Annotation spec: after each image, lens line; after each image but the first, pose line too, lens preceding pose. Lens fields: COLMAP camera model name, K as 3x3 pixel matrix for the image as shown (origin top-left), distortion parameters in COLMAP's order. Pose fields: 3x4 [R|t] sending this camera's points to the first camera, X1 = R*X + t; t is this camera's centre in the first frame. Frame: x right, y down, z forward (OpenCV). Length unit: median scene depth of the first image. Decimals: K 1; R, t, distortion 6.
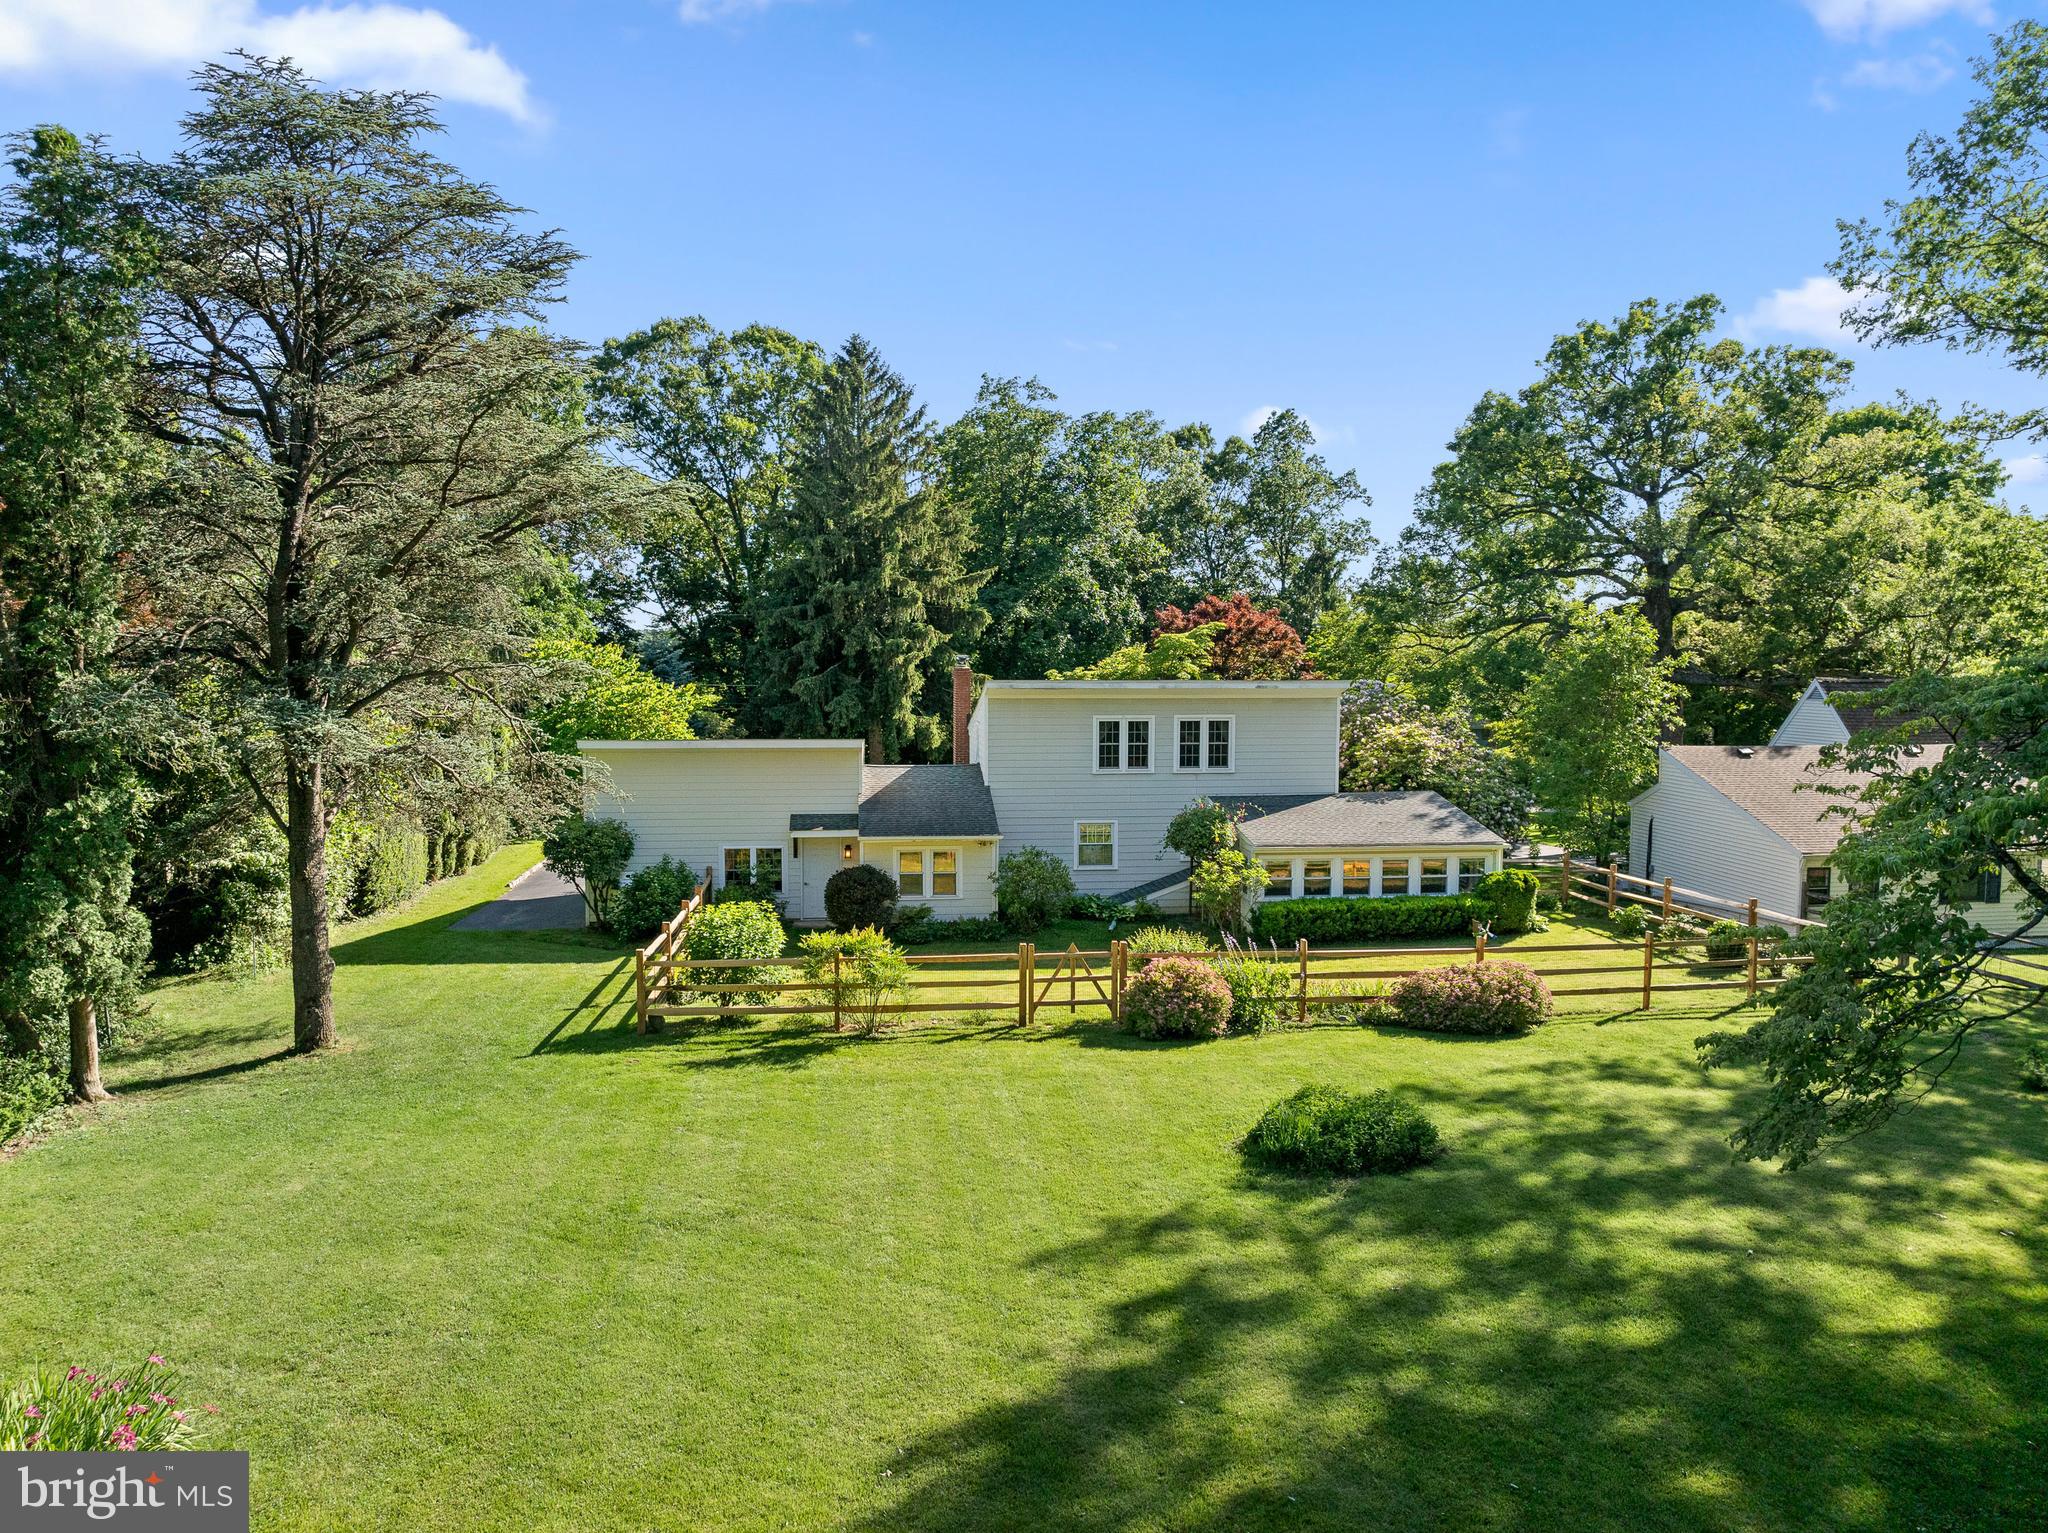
lens RADIAL K [[1500.5, 0, 1024.0], [0, 1500.5, 766.5], [0, 0, 1]] dist [-0.008657, -0.001949]
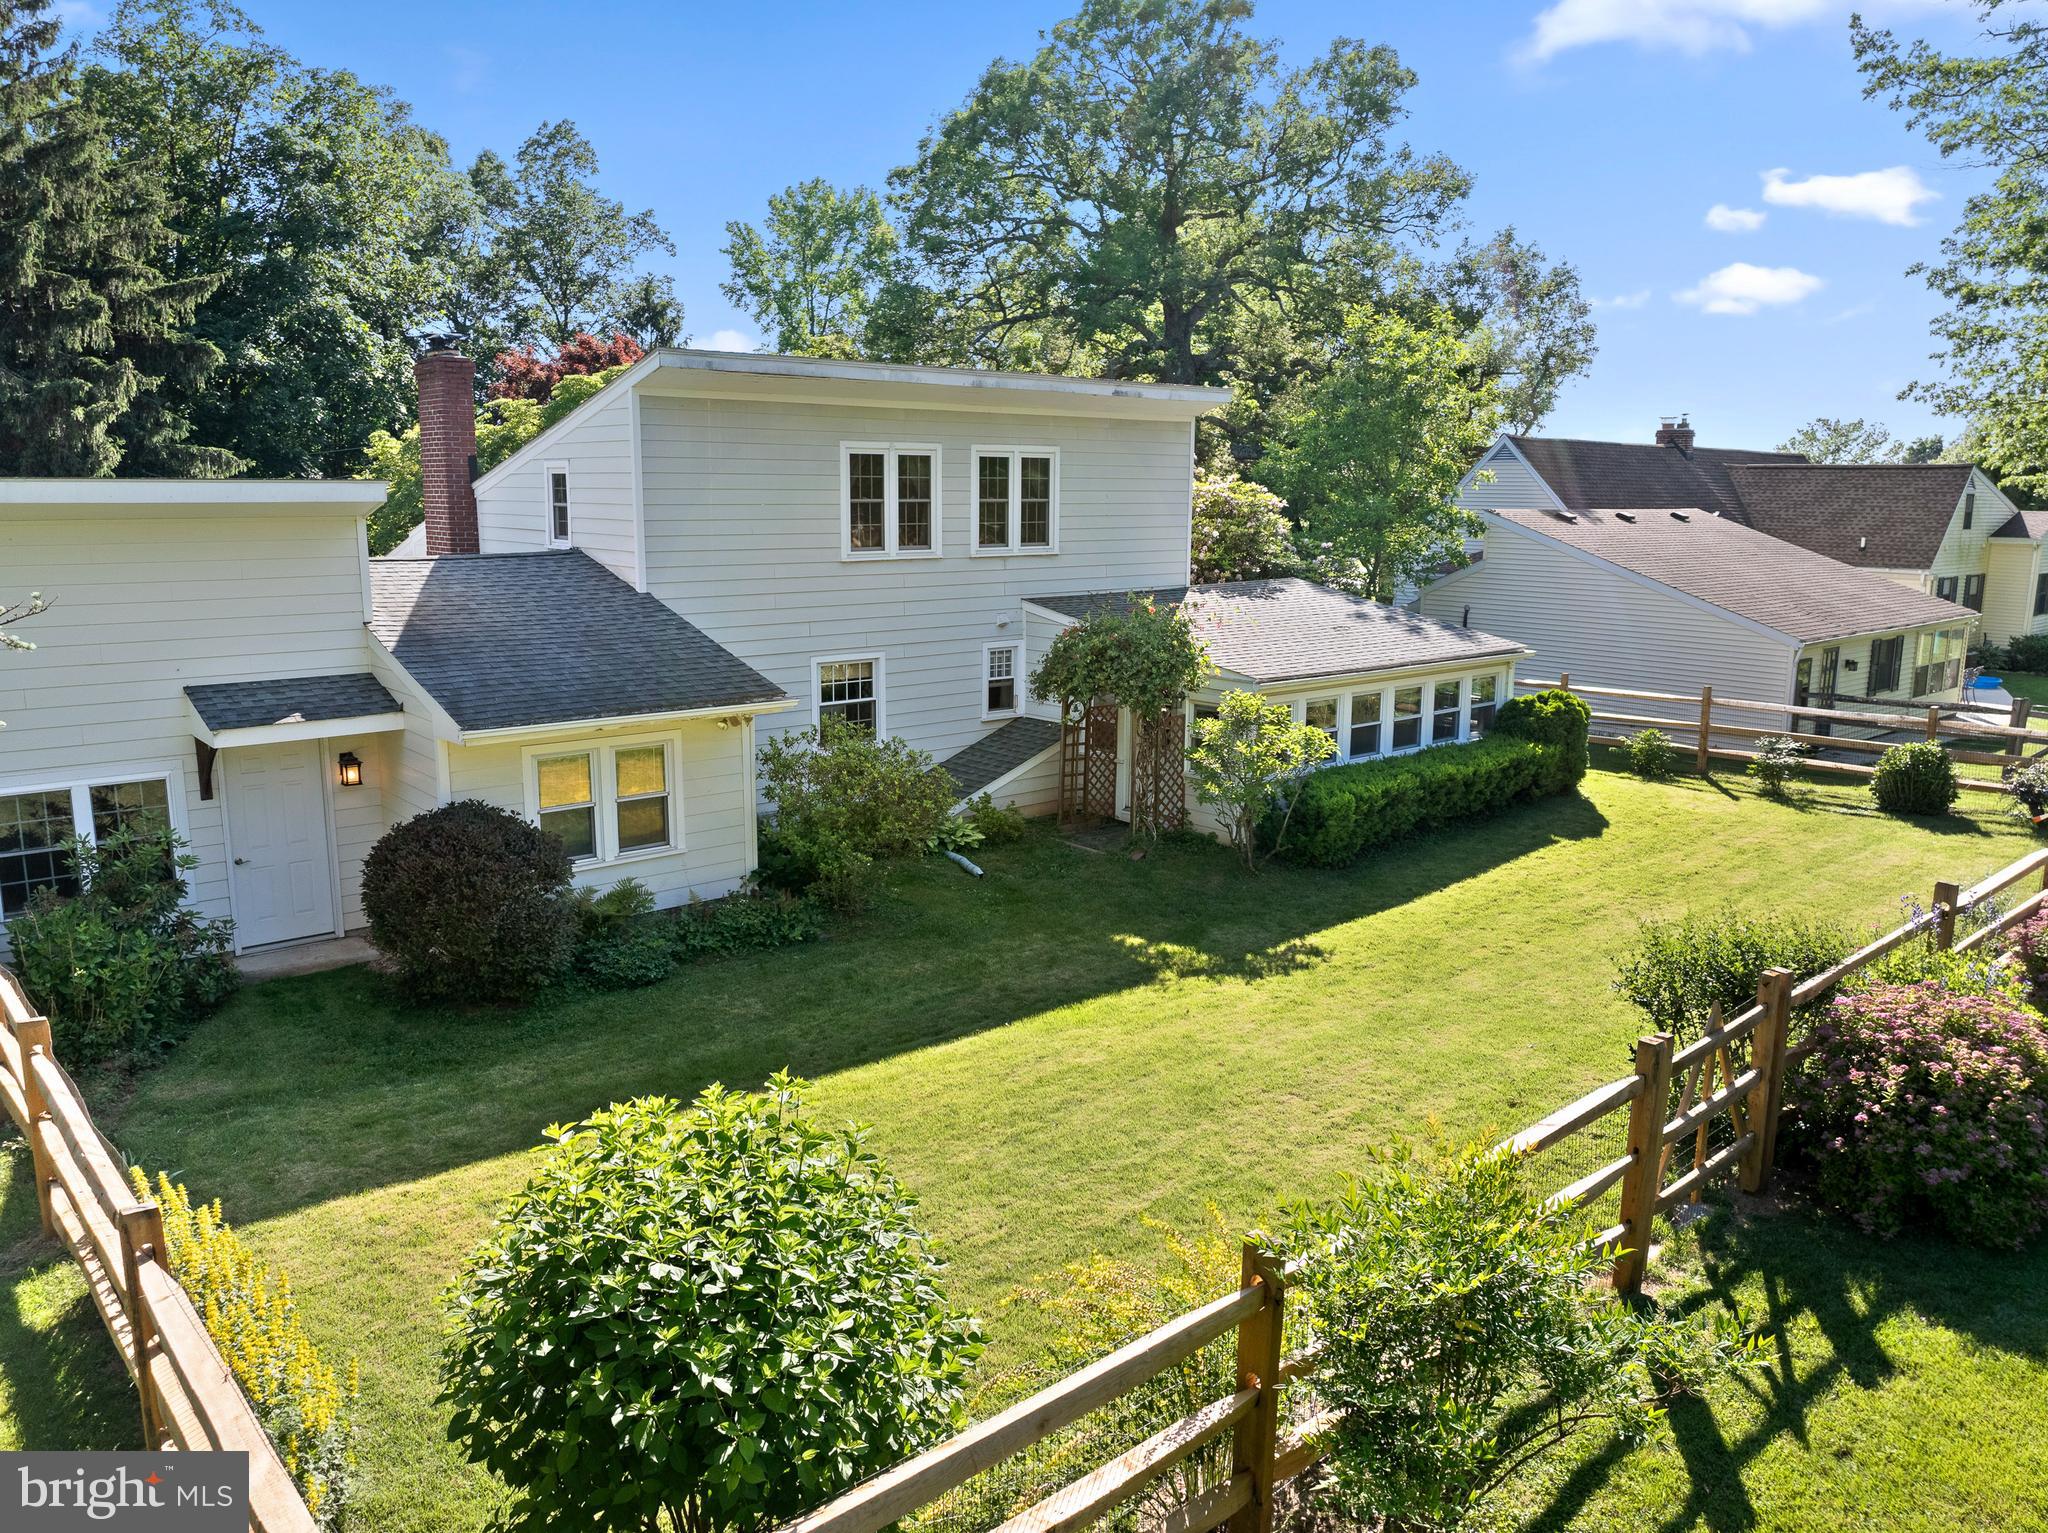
lens RADIAL K [[1500.5, 0, 1024.0], [0, 1500.5, 766.5], [0, 0, 1]] dist [-0.008657, -0.001949]
pose [[0.839071, -0.095713, 0.535536, -0.108549], [0.037686, 0.992263, 0.118294, 0.009774], [-0.542715, -0.079075, 0.836186, 0.346135]]
